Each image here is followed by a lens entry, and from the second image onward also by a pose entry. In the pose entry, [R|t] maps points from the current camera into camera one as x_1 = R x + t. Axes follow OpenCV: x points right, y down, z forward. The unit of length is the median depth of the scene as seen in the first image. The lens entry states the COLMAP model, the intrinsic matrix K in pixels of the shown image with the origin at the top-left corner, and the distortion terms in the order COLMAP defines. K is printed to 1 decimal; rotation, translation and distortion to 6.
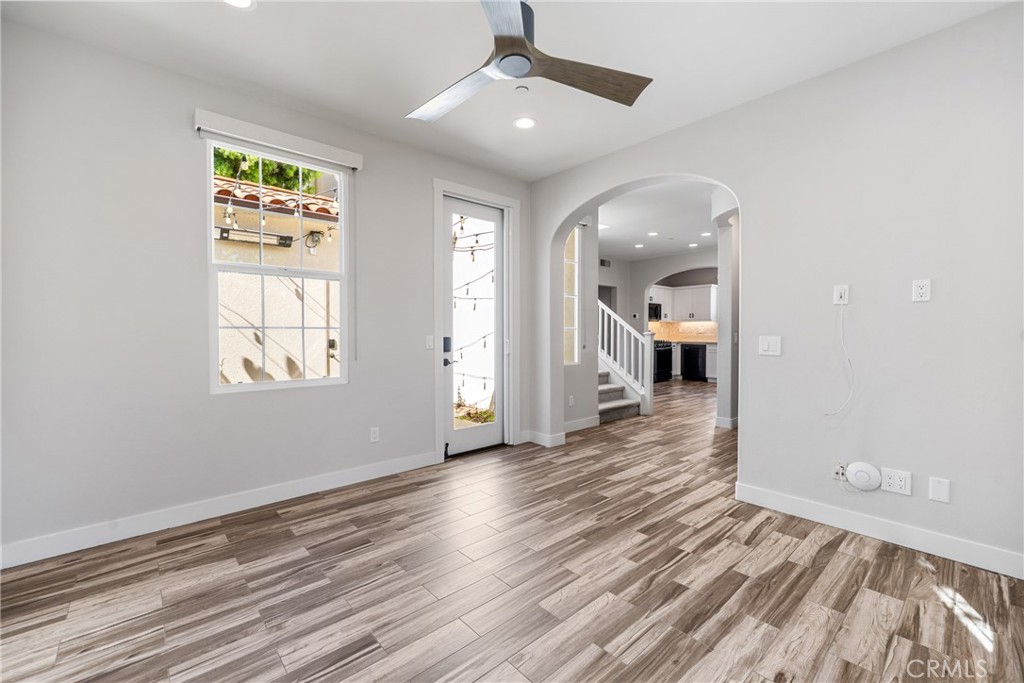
lens RADIAL K [[430.5, 0, 510.2], [0, 430.5, 345.4], [0, 0, 1]] dist [-0.003661, -0.000066]
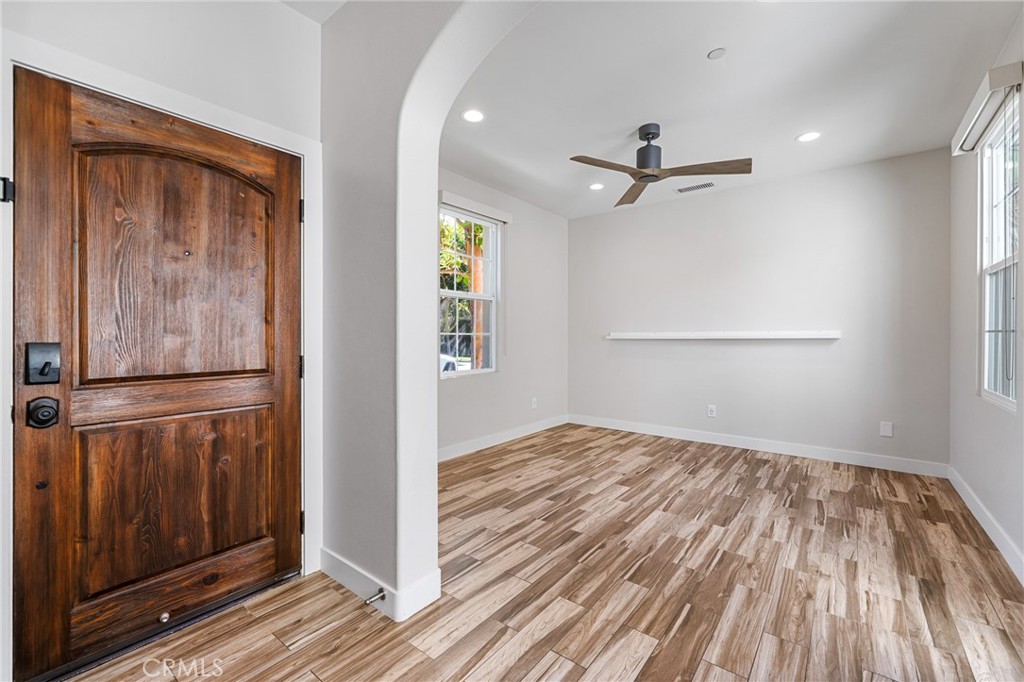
lens RADIAL K [[430.5, 0, 512.0], [0, 430.5, 337.2], [0, 0, 1]] dist [-0.003661, -0.000066]
pose [[-0.984473, 0.002421, -0.175520, 0.623065], [-0.003816, 0.999373, 0.035188, -0.061217], [0.175495, 0.035311, -0.983847, 1.920341]]
